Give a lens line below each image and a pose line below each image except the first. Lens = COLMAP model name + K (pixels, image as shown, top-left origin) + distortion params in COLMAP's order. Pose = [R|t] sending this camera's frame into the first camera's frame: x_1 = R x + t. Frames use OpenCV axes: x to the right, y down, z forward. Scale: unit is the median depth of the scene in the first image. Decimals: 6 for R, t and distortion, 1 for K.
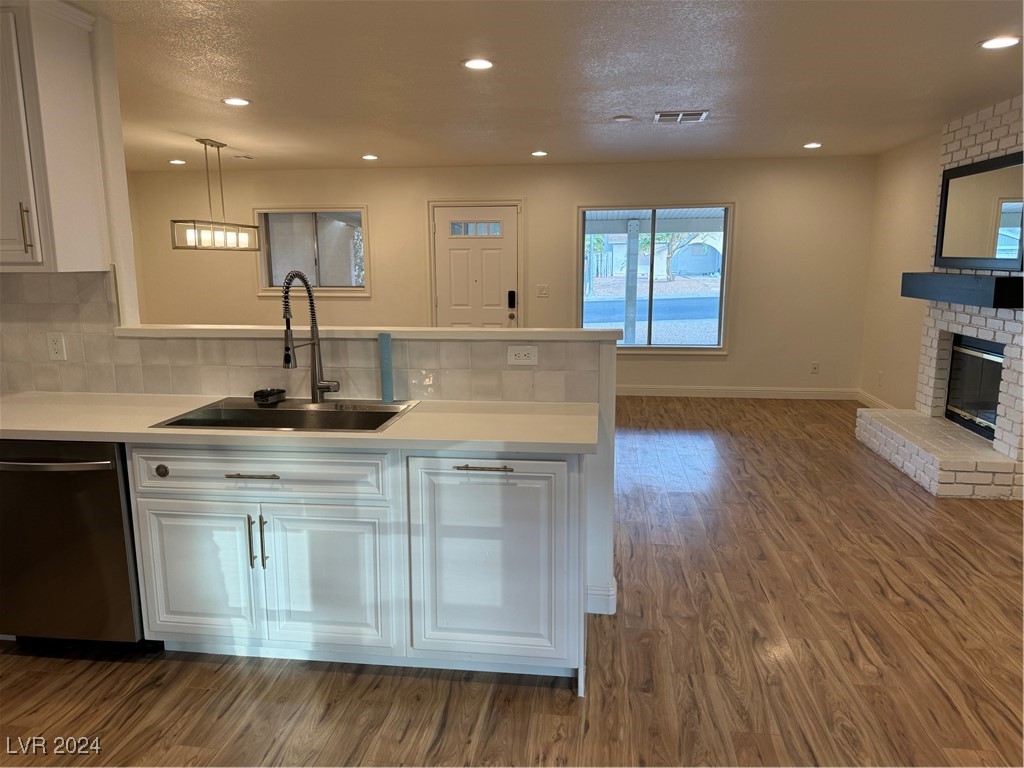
lens RADIAL K [[724.7, 0, 515.3], [0, 724.7, 385.2], [0, 0, 1]] dist [0.057619, -0.071463]
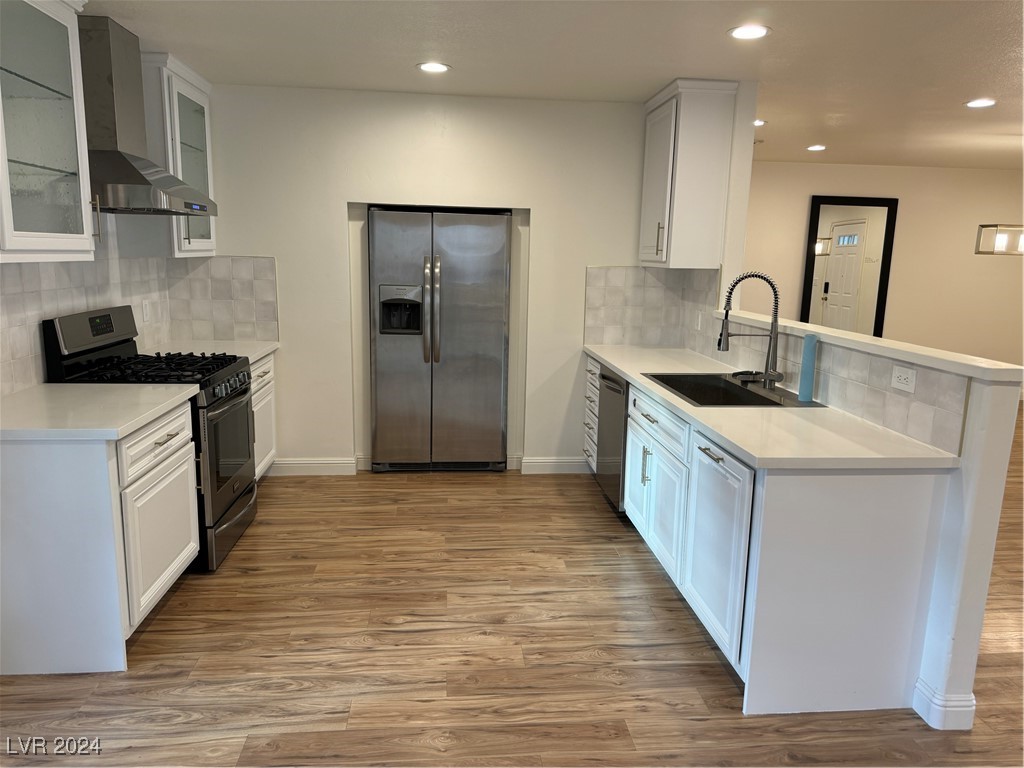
lens RADIAL K [[724.7, 0, 515.3], [0, 724.7, 385.2], [0, 0, 1]] dist [0.057619, -0.071463]
pose [[0.222721, 0.186007, -0.956973, 0.742225], [-0.188864, 0.971265, 0.144830, -0.072515], [0.956413, 0.148481, 0.251451, 0.331735]]
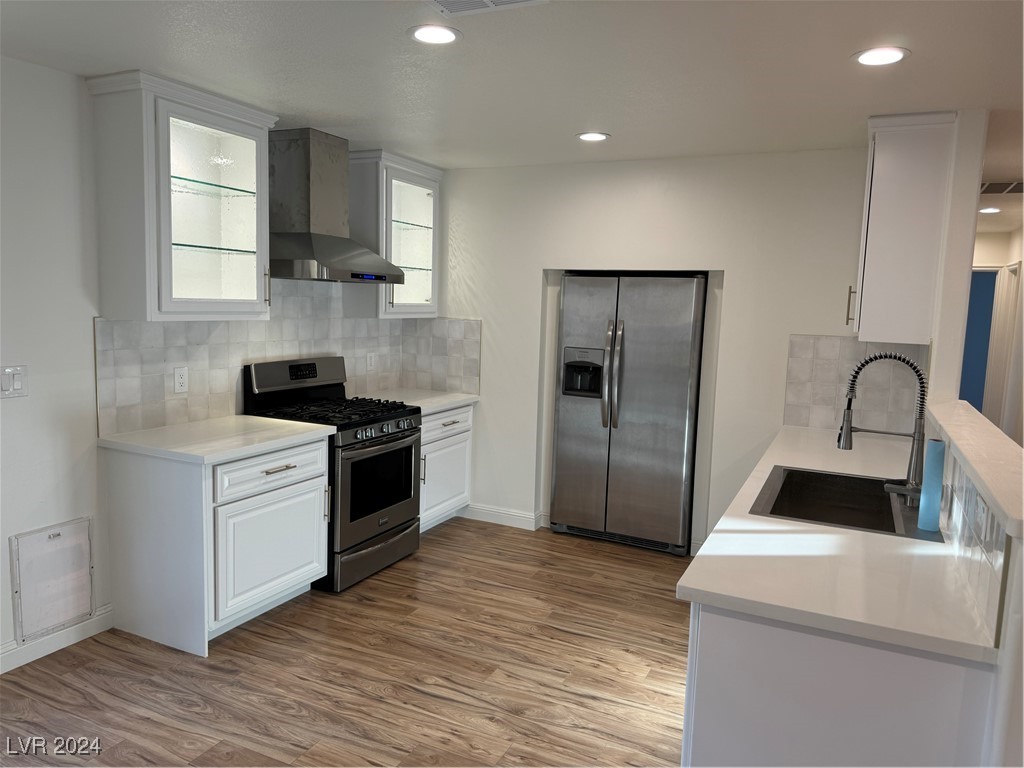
lens RADIAL K [[726.7, 0, 512.4], [0, 726.7, 375.8], [0, 0, 1]] dist [0.100777, -0.141347]
pose [[-0.317556, 0.096015, -0.943366, 0.689270], [-0.191393, 0.967895, 0.162938, -0.177743], [0.928723, 0.232296, -0.288984, 0.783142]]
